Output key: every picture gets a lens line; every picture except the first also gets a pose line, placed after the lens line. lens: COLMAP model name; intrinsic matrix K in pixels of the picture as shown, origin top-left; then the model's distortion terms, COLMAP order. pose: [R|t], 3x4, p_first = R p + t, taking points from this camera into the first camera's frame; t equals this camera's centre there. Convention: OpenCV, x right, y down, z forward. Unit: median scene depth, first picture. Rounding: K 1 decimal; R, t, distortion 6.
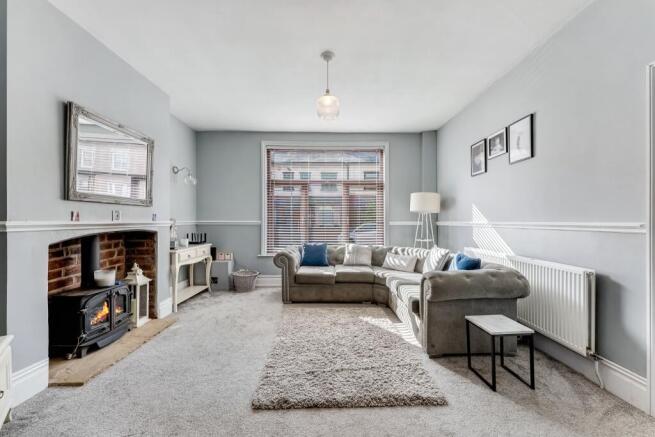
lens RADIAL K [[261.3, 0, 328.2], [0, 261.3, 216.1], [0, 0, 1]] dist [0.001470, 0.000111]
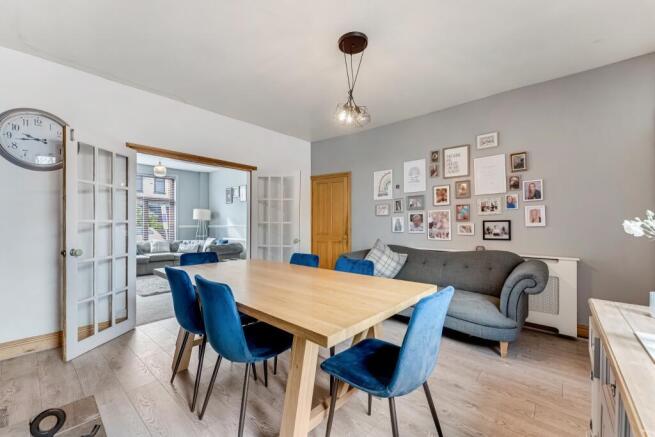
lens RADIAL K [[270.0, 0, 327.5], [0, 270.0, 218.5], [0, 0, 1]] dist [-0.000425, 0.000009]
pose [[0.670116, 0.007858, 0.742215, -0.471210], [-0.002771, 0.999963, -0.008086, -0.014469], [-0.742252, 0.003362, 0.670113, -0.965156]]
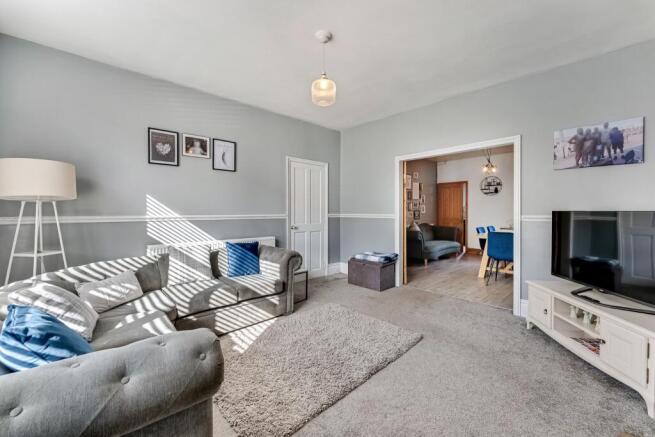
lens RADIAL K [[261.3, 0, 328.2], [0, 261.3, 216.1], [0, 0, 1]] dist [0.001470, 0.000111]
pose [[-0.682585, -0.004300, 0.730793, -0.443905], [-0.006263, 0.999980, 0.000034, 0.017114], [-0.730779, -0.004554, -0.682599, 1.064286]]
